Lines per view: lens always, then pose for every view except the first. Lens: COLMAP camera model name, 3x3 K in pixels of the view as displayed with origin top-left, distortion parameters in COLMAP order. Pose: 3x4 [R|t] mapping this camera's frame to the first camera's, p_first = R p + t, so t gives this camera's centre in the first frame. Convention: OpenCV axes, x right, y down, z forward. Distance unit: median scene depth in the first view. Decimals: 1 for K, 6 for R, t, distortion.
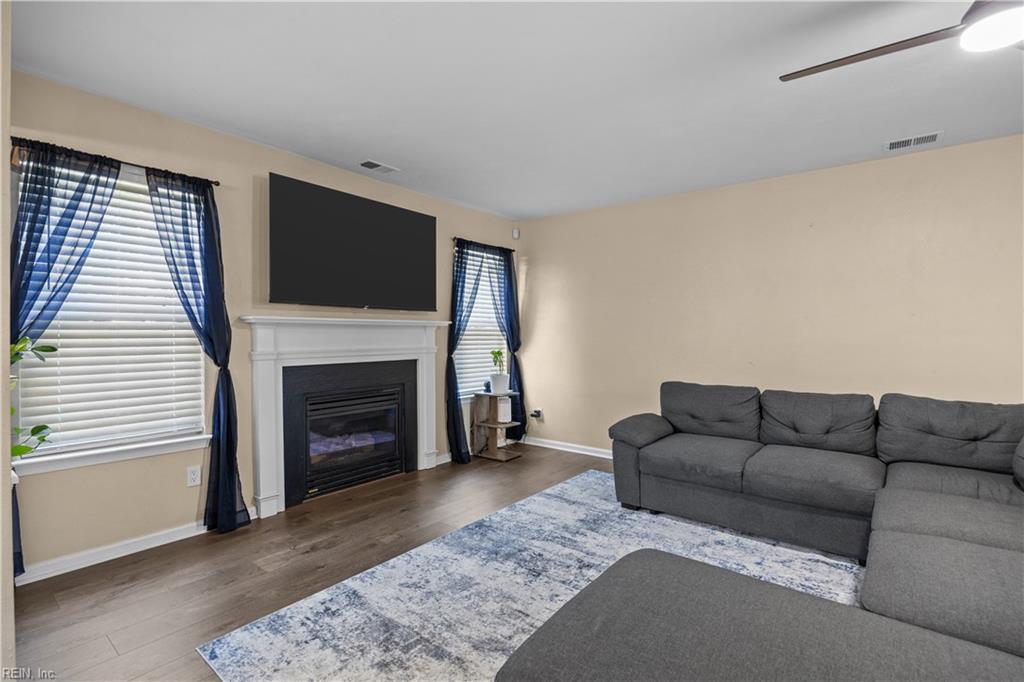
lens RADIAL K [[459.0, 0, 516.6], [0, 459.0, 340.0], [0, 0, 1]] dist [-0.019437, 0.000006]
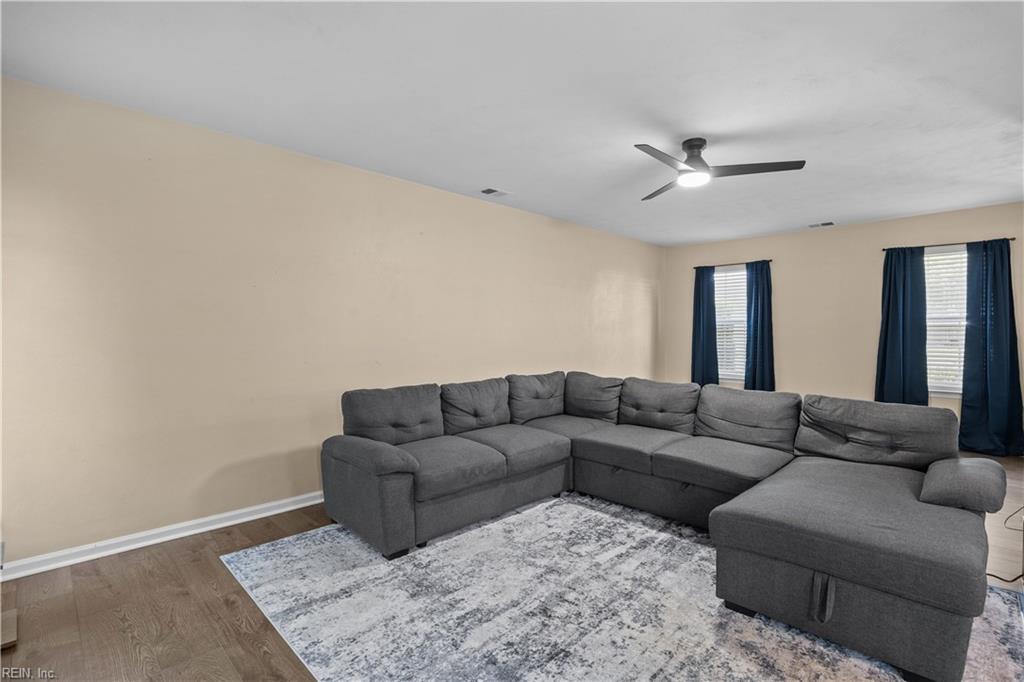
lens RADIAL K [[473.4, 0, 518.7], [0, 473.4, 337.8], [0, 0, 1]] dist [-0.011125, 0.000342]
pose [[0.121982, -0.010658, 0.992475, -0.582369], [0.010813, 0.999897, 0.009408, -0.007141], [-0.992473, 0.009584, 0.122084, 0.786549]]
